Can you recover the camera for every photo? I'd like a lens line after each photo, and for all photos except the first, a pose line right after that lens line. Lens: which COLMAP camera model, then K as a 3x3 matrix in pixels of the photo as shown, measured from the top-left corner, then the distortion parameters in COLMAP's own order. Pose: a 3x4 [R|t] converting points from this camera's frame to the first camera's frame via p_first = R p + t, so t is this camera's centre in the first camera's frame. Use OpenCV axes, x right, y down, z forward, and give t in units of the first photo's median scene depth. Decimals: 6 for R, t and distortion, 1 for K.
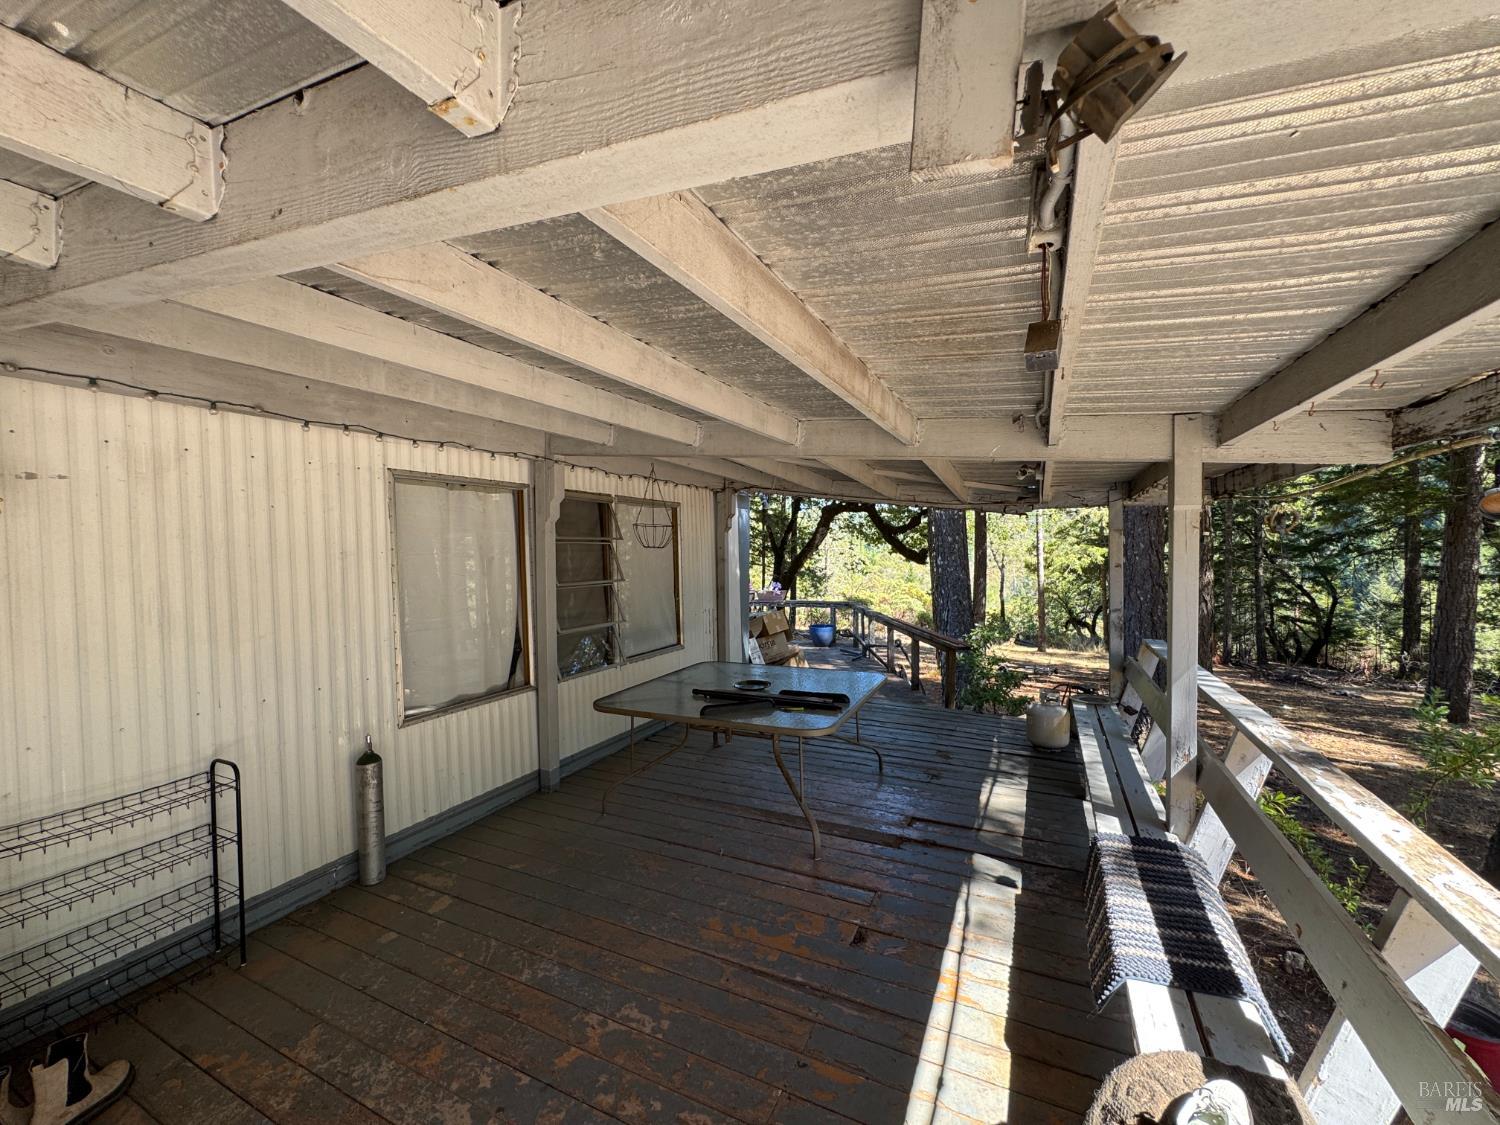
lens RADIAL K [[603.3, 0, 748.5], [0, 603.3, 567.2], [0, 0, 1]] dist [0.007097, -0.000677]
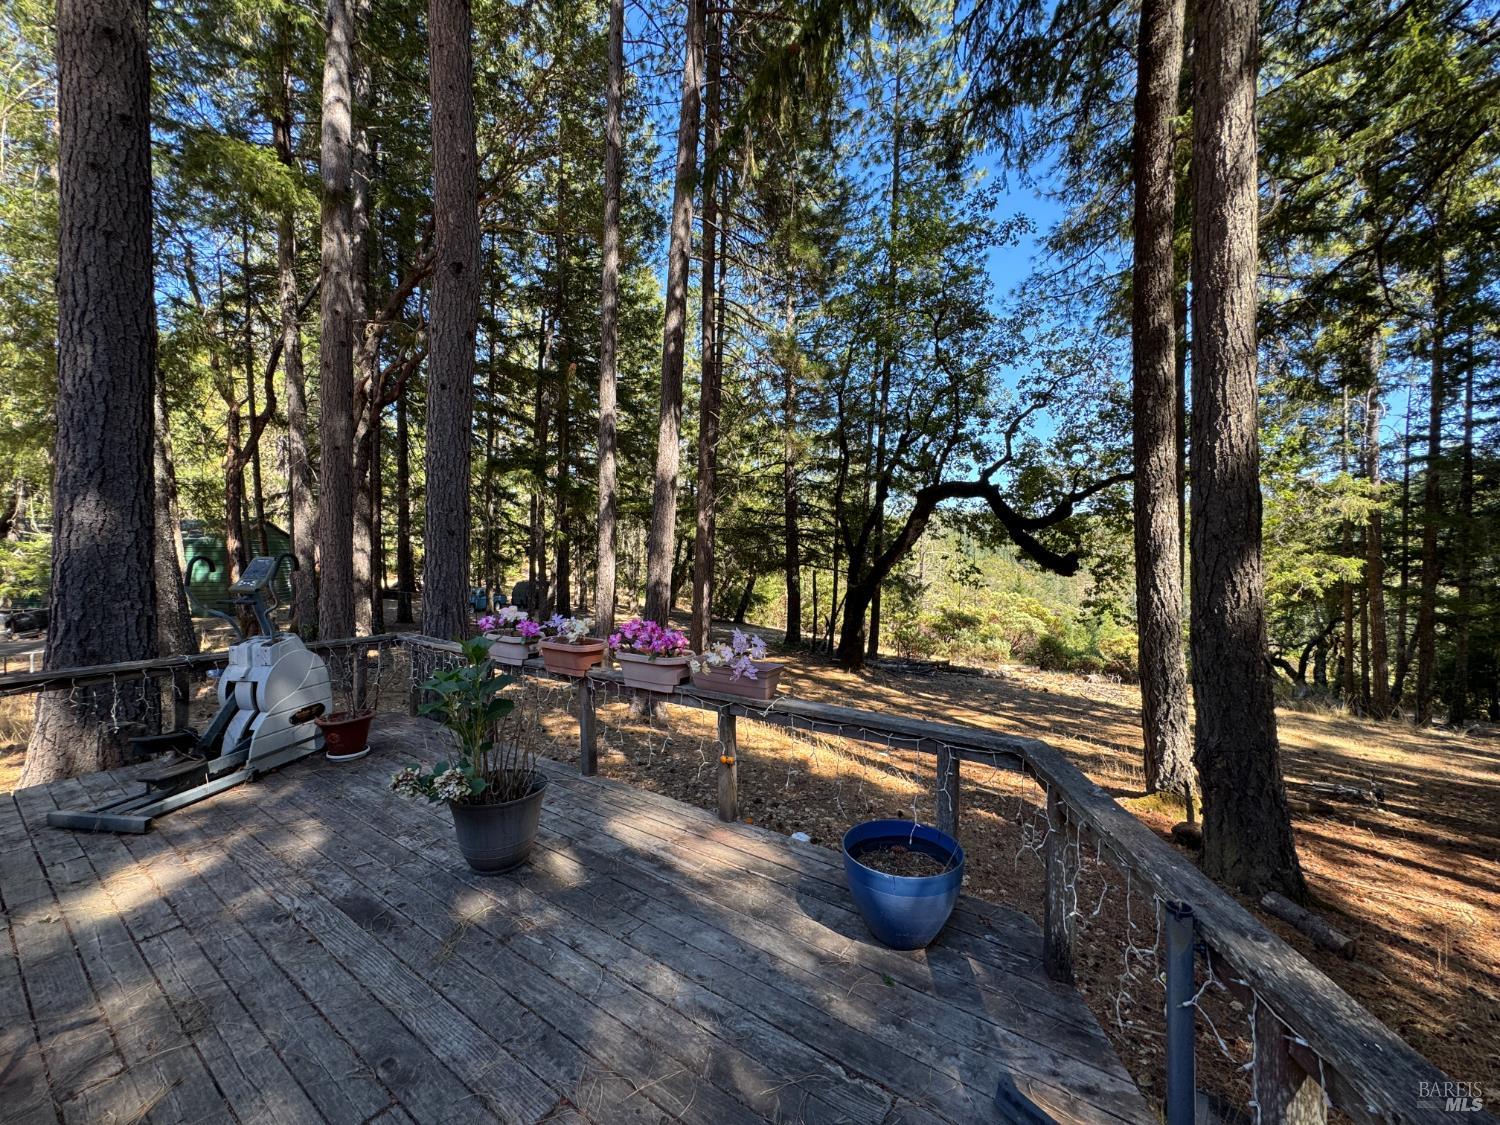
lens RADIAL K [[603.3, 0, 752.0], [0, 603.3, 554.8], [0, 0, 1]] dist [0.007097, -0.000677]
pose [[0.989634, 0.025289, -0.141368, 0.028836], [-0.028681, 0.999346, -0.022004, -0.002857], [0.140719, 0.025831, 0.989713, 0.252901]]
